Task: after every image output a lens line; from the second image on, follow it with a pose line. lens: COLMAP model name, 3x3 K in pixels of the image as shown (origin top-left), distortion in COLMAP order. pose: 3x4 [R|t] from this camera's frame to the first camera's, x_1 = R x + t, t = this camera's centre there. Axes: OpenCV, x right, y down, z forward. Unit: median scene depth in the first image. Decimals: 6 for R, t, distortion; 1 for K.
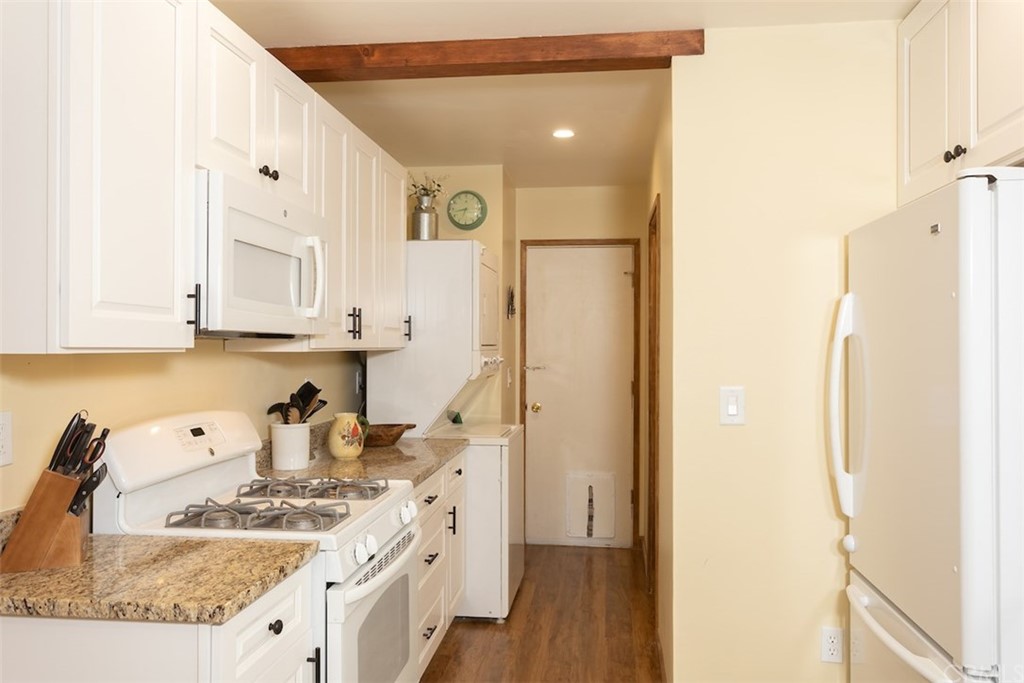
lens RADIAL K [[804.5, 0, 512.0], [0, 804.5, 341.5], [0, 0, 1]] dist [0.007291, 0.003039]
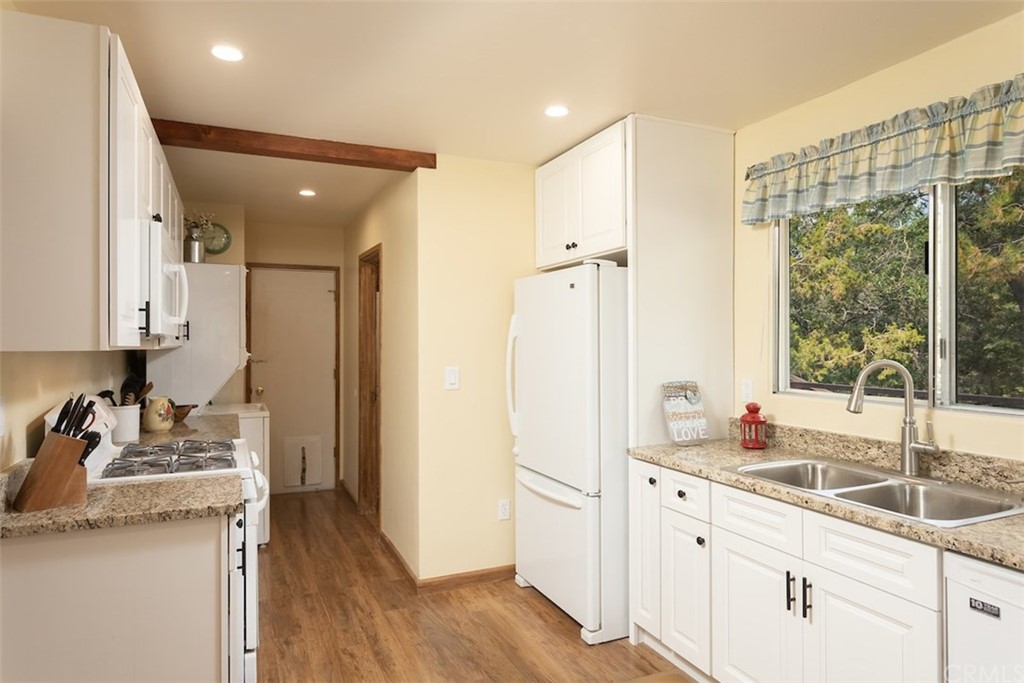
lens RADIAL K [[642.2, 0, 523.1], [0, 642.2, 340.9], [0, 0, 1]] dist [0.000460, -0.000254]
pose [[0.850957, -0.003505, 0.525223, -0.233592], [0.002597, 0.999994, 0.002465, -0.001620], [-0.525228, -0.000734, 0.850961, -0.173832]]
